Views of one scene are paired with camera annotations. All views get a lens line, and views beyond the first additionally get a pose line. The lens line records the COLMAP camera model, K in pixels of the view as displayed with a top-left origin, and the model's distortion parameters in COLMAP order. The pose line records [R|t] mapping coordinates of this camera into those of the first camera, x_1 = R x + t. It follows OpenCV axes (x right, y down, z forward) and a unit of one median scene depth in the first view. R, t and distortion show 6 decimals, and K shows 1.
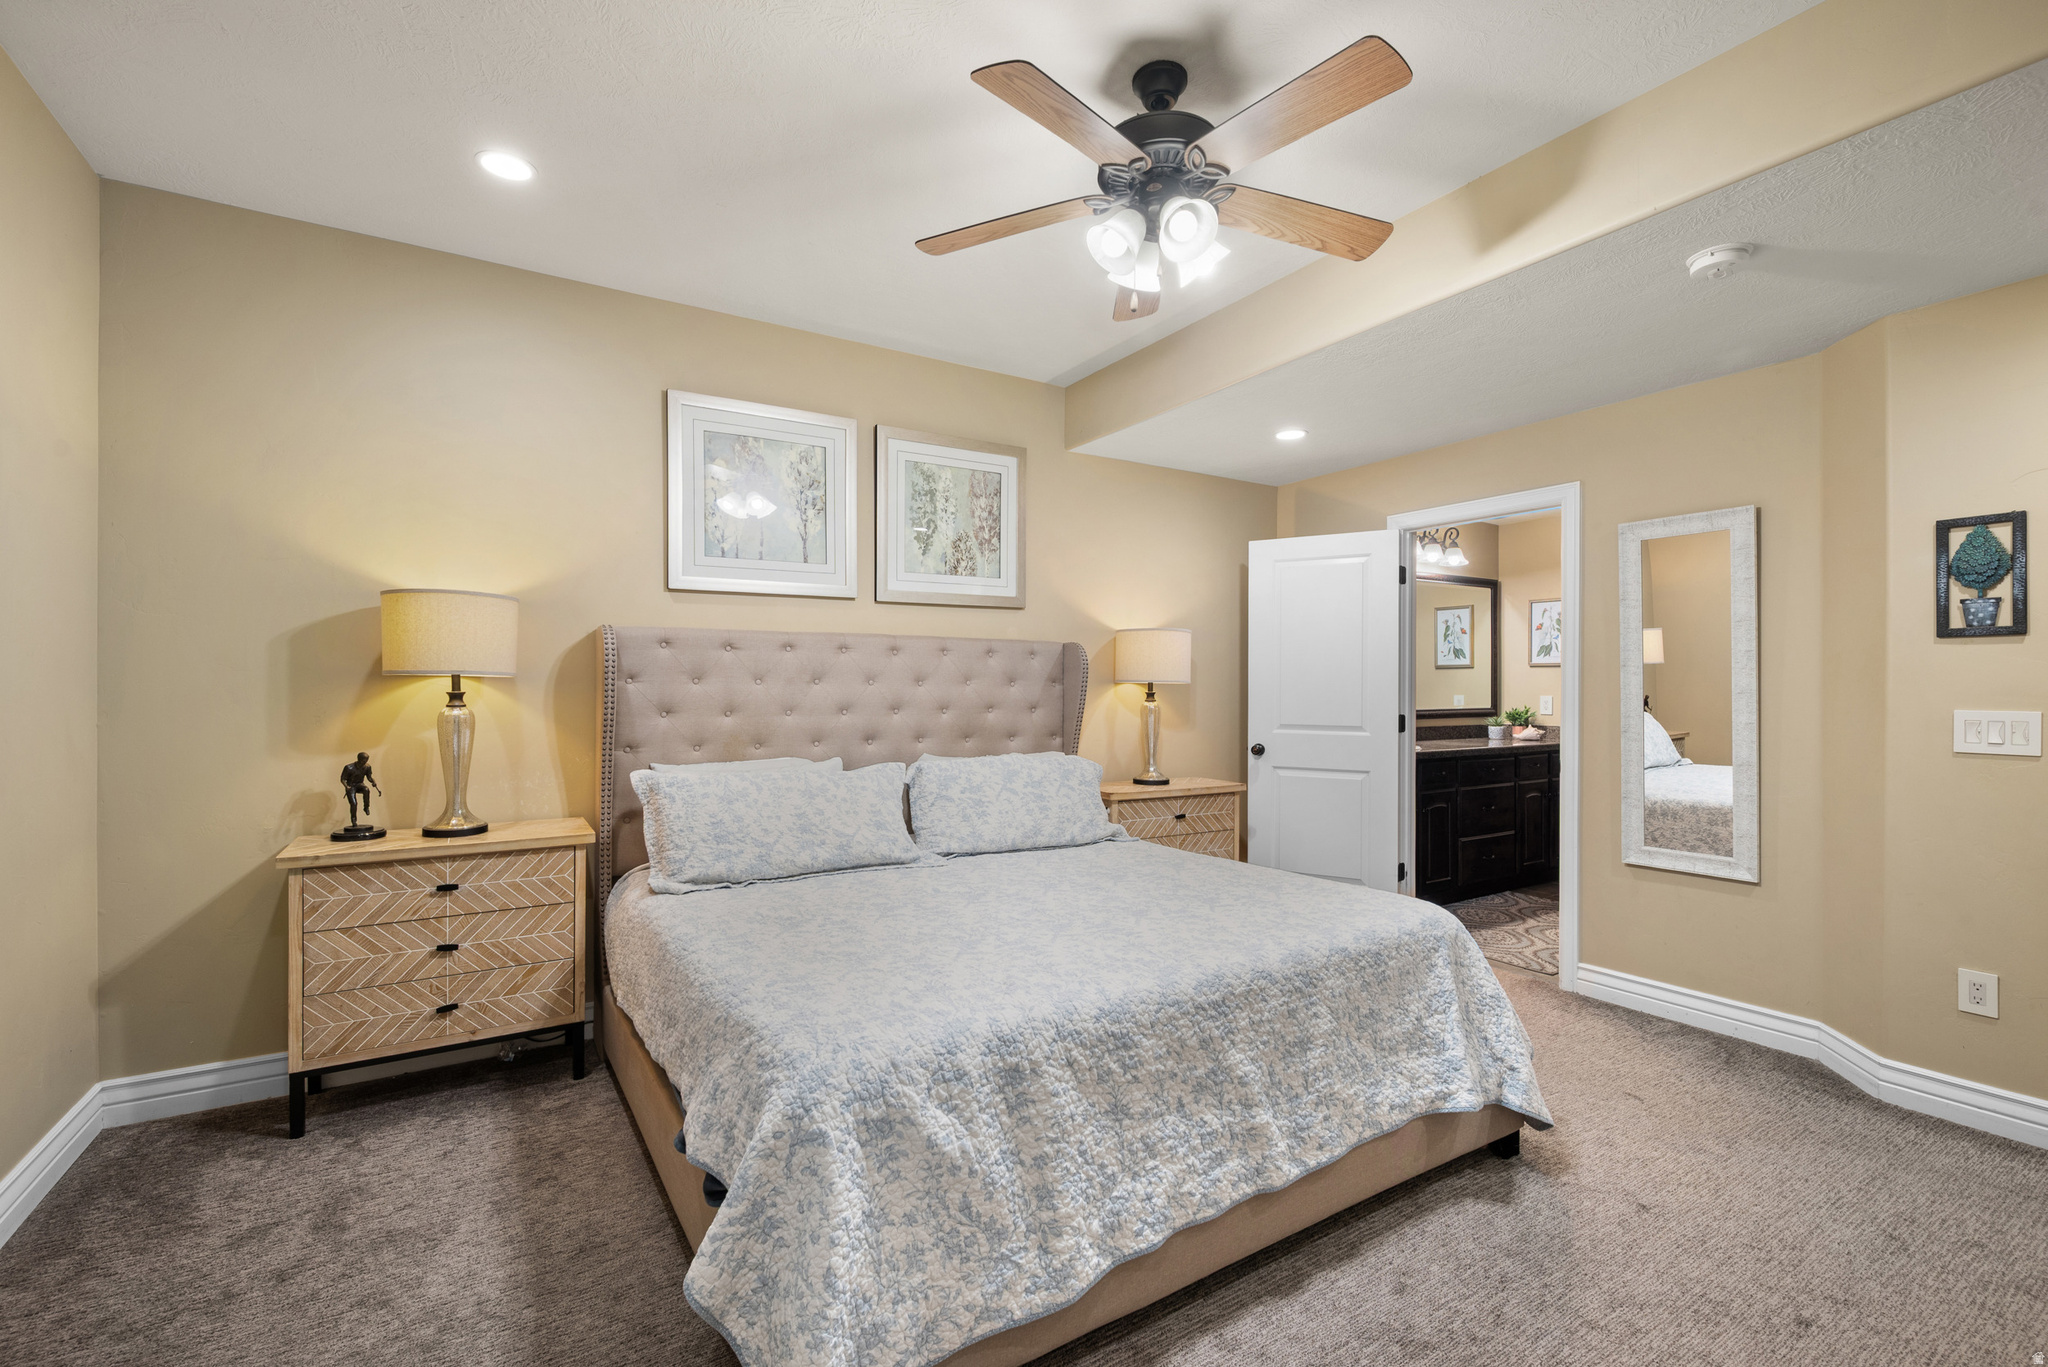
lens RADIAL K [[867.2, 0, 1029.1], [0, 867.2, 687.3], [0, 0, 1]] dist [-0.008026, 0.000185]
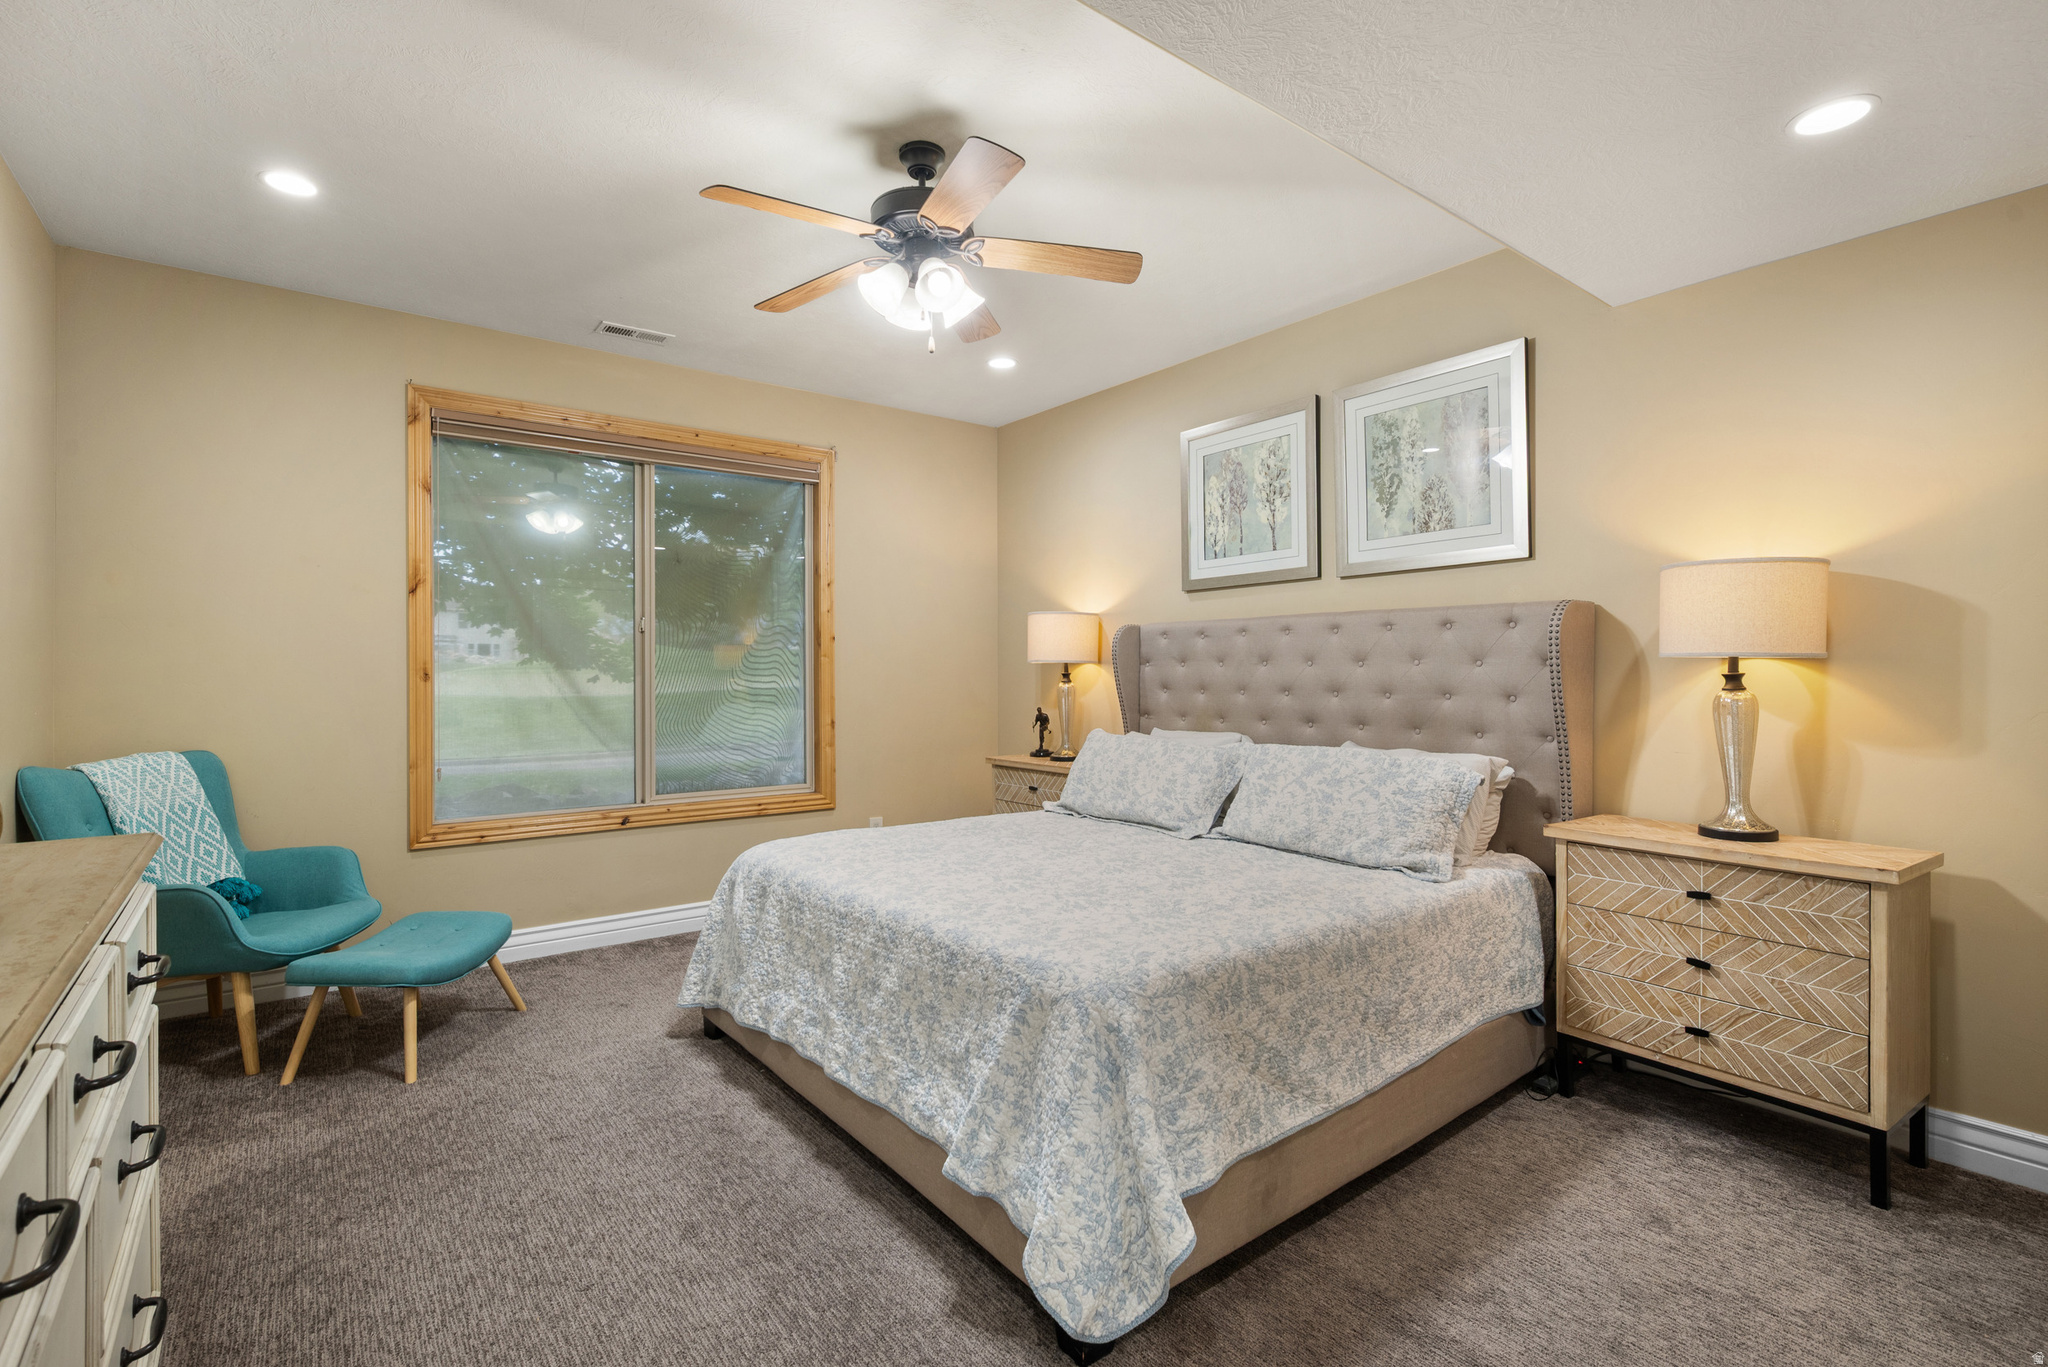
lens RADIAL K [[898.9, 0, 1005.9], [0, 898.9, 673.9], [0, 0, 1]] dist [0.001313, -0.000843]
pose [[0.119233, 0.001694, -0.992865, 0.786175], [0.002862, 0.999994, 0.002050, 0.003304], [0.992862, -0.003086, 0.119228, 0.544012]]
